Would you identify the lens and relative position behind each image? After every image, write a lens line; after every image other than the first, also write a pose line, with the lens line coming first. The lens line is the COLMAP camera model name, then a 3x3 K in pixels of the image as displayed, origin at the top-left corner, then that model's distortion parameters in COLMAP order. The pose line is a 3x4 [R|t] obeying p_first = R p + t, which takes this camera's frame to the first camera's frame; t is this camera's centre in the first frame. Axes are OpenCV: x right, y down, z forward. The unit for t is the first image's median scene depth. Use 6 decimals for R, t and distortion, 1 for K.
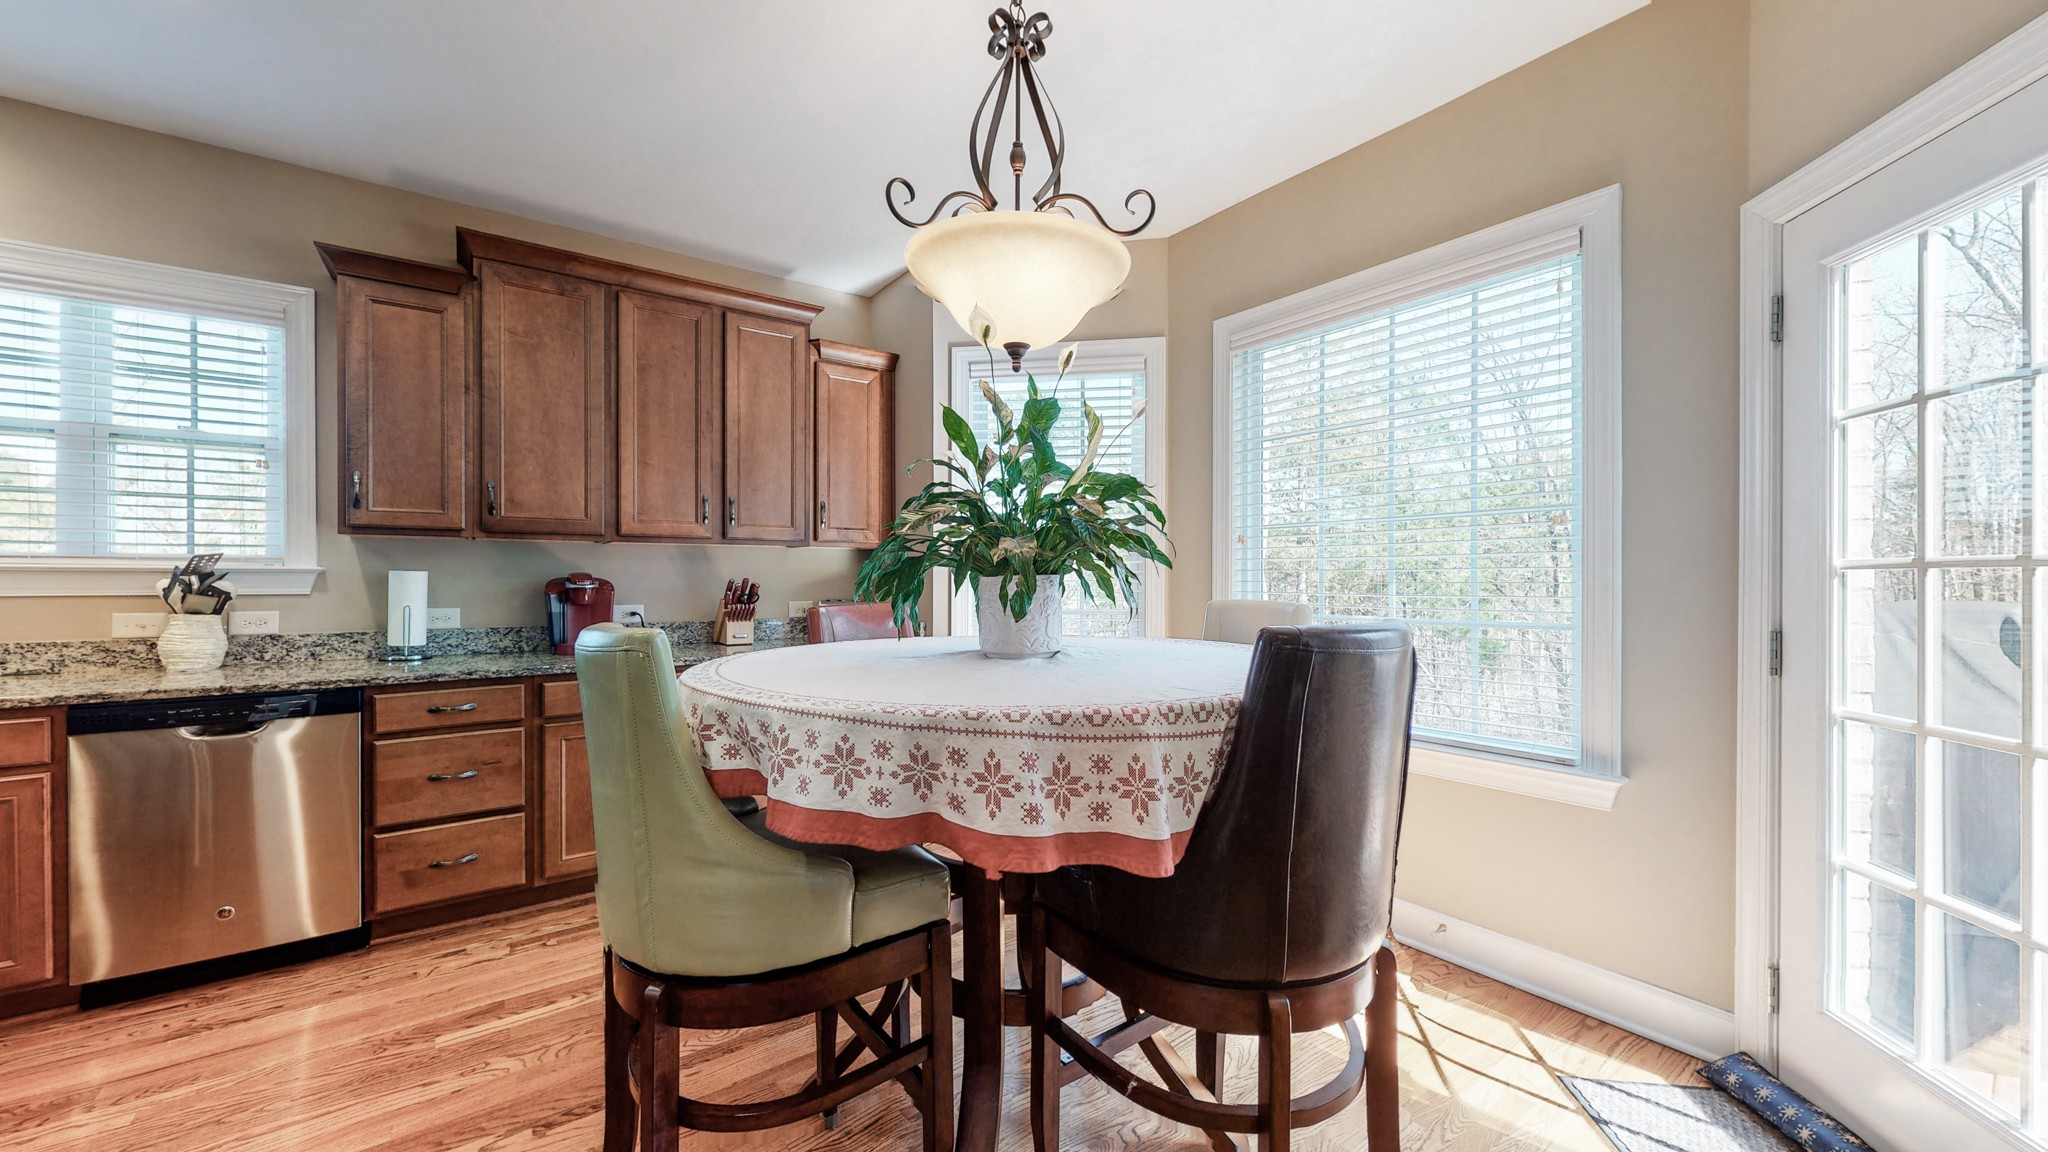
lens RADIAL K [[750.2, 0, 1028.1], [0, 750.2, 585.4], [0, 0, 1]] dist [0.000129, -0.000309]
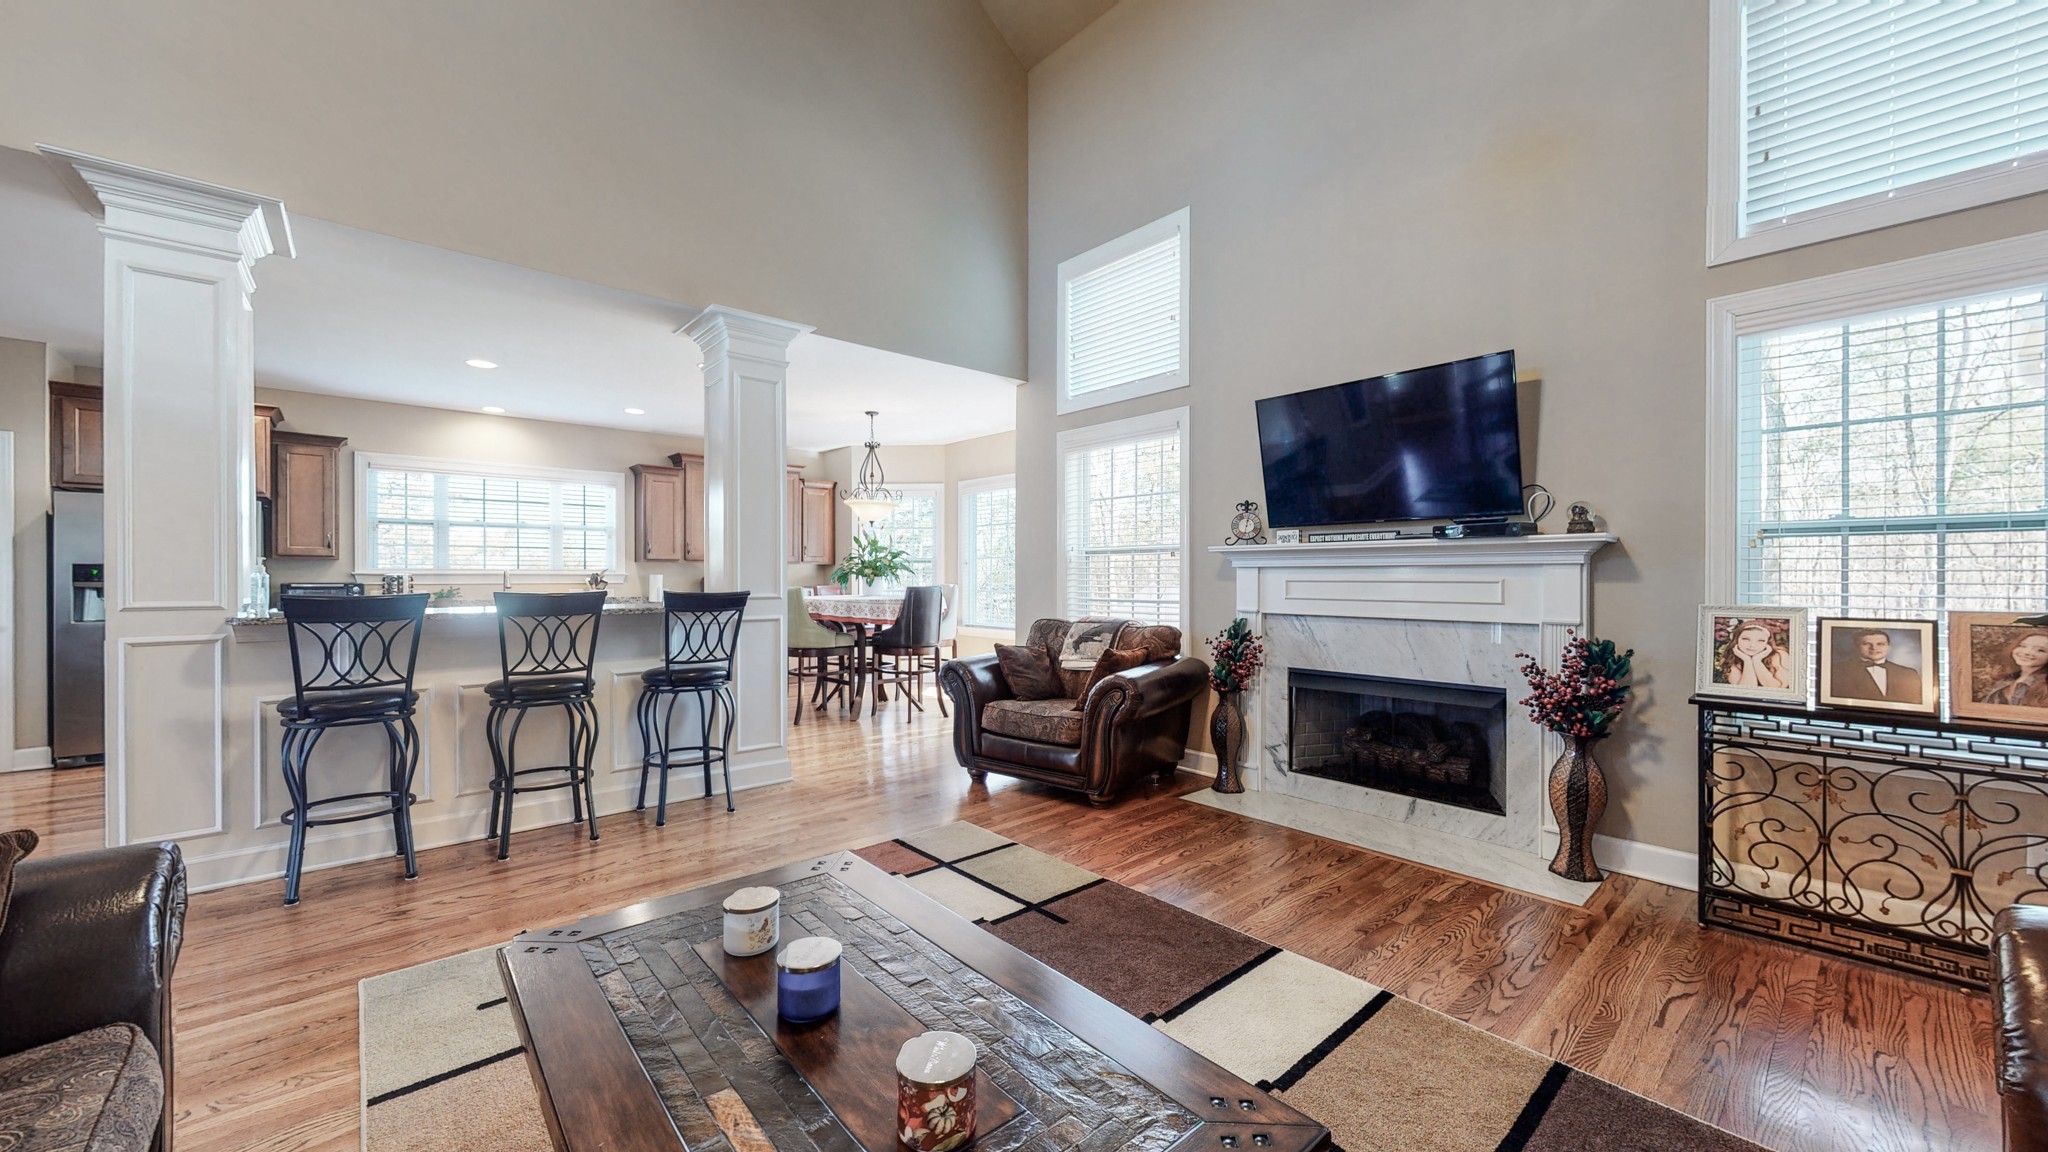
lens RADIAL K [[750.2, 0, 1029.6], [0, 750.2, 579.7], [0, 0, 1]] dist [0.000129, -0.000309]
pose [[0.994990, -0.001145, 0.099964, 0.272713], [0.001413, 0.999996, -0.002618, 0.008854], [-0.099960, 0.002746, 0.994988, -1.990120]]
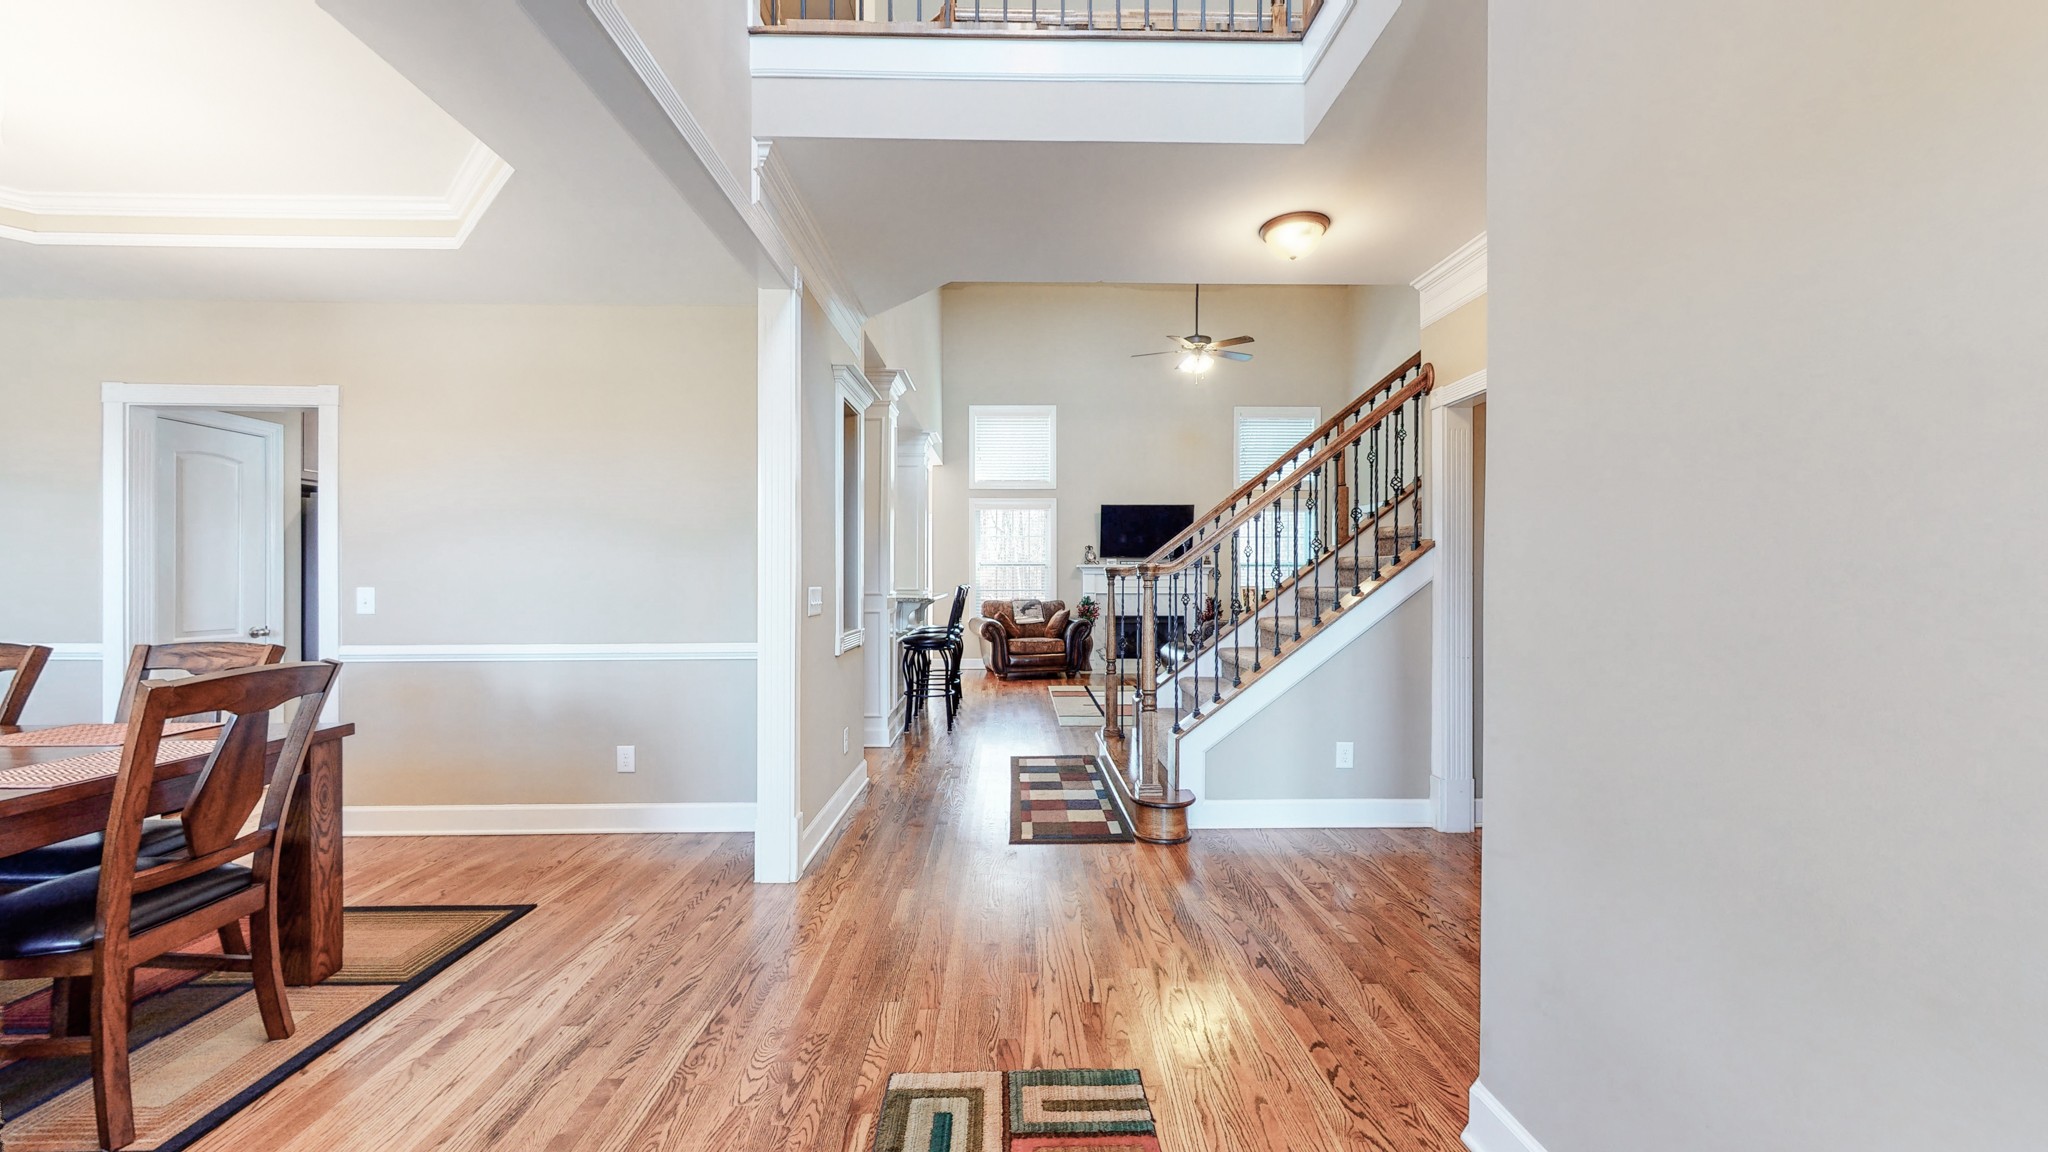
lens RADIAL K [[750.2, 0, 1024.8], [0, 750.2, 575.0], [0, 0, 1]] dist [0.000129, -0.000309]
pose [[0.565708, -0.000650, 0.824605, -2.945196], [0.003523, 0.999992, -0.001629, -0.016666], [-0.824598, 0.003826, 0.565706, -2.349644]]
